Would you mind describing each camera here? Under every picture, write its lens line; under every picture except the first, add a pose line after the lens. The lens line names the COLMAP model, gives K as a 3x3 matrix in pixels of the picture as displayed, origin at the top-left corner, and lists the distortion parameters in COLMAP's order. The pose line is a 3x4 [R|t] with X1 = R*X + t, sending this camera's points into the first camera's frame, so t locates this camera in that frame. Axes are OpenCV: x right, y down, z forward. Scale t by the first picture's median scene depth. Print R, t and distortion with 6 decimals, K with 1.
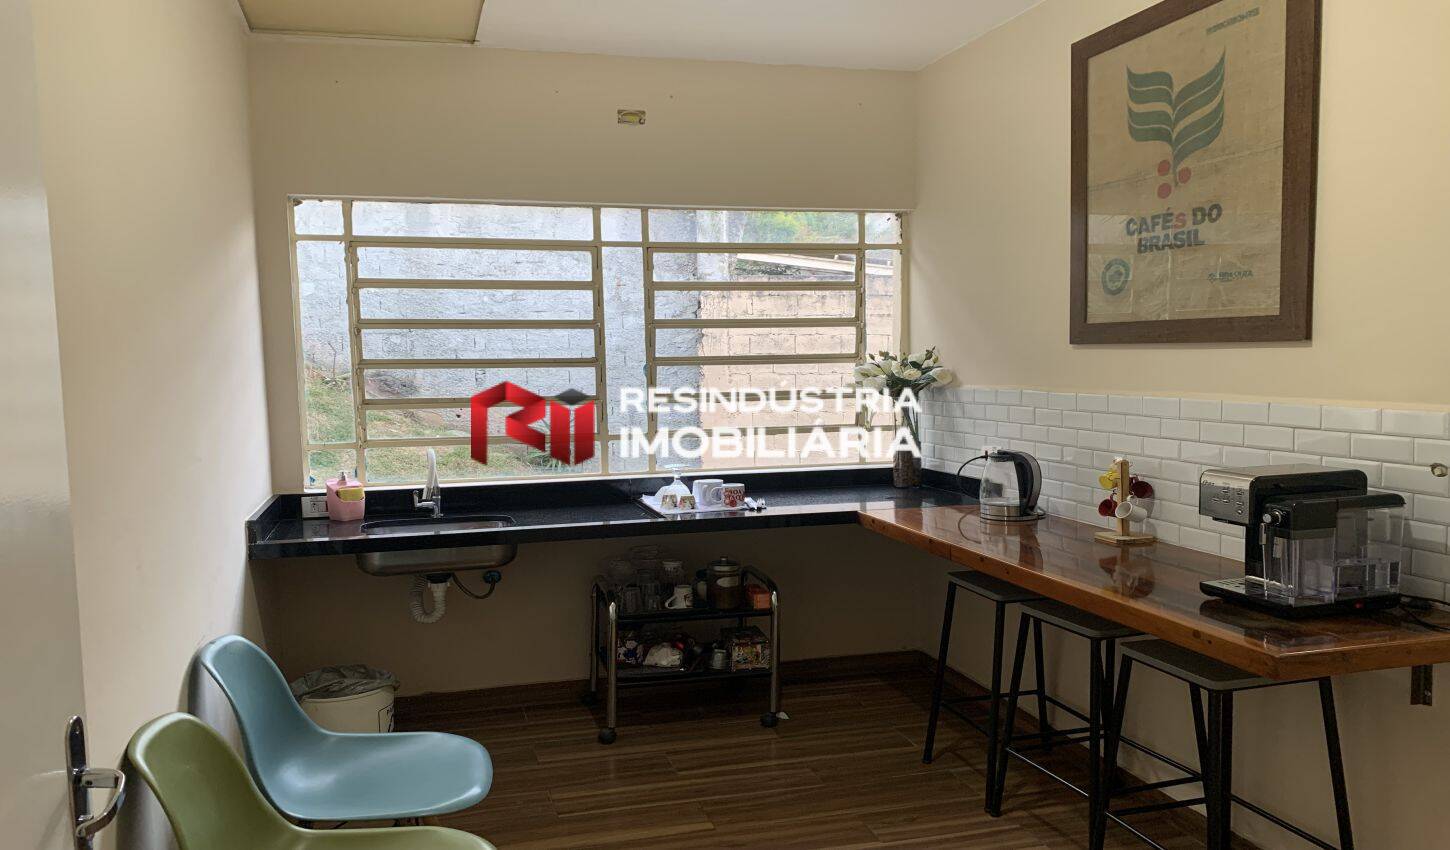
lens RADIAL K [[1102.6, 0, 709.1], [0, 1102.6, 448.1], [0, 0, 1]] dist [0.066274, -0.075216]
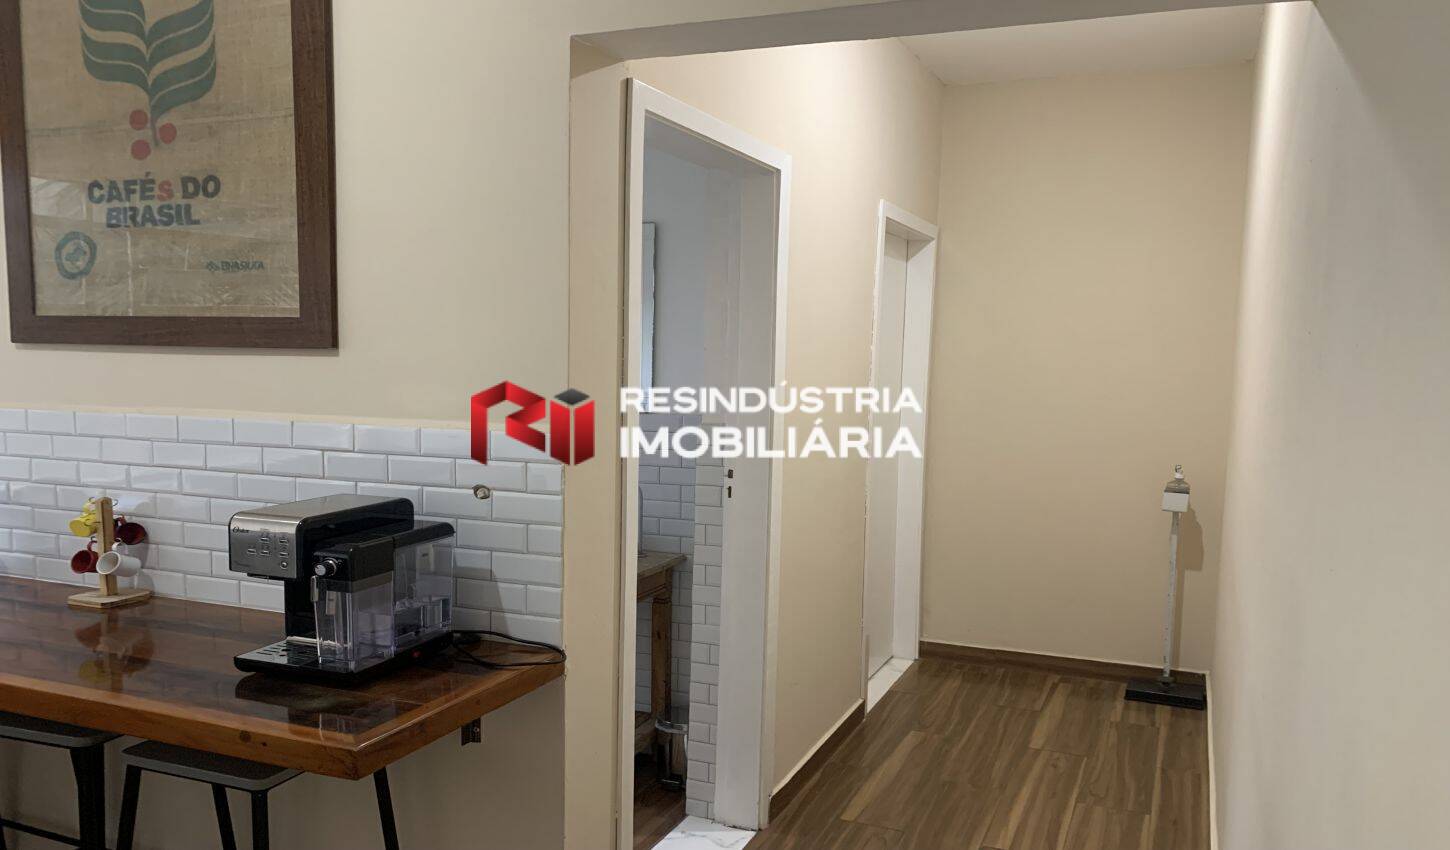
lens RADIAL K [[1102.6, 0, 709.1], [0, 1102.6, 448.1], [0, 0, 1]] dist [0.066274, -0.075216]
pose [[0.630178, -0.046462, 0.775059, 0.047202], [0.046154, 0.998684, 0.022341, -0.023604], [-0.775078, 0.021693, 0.631494, 0.217574]]
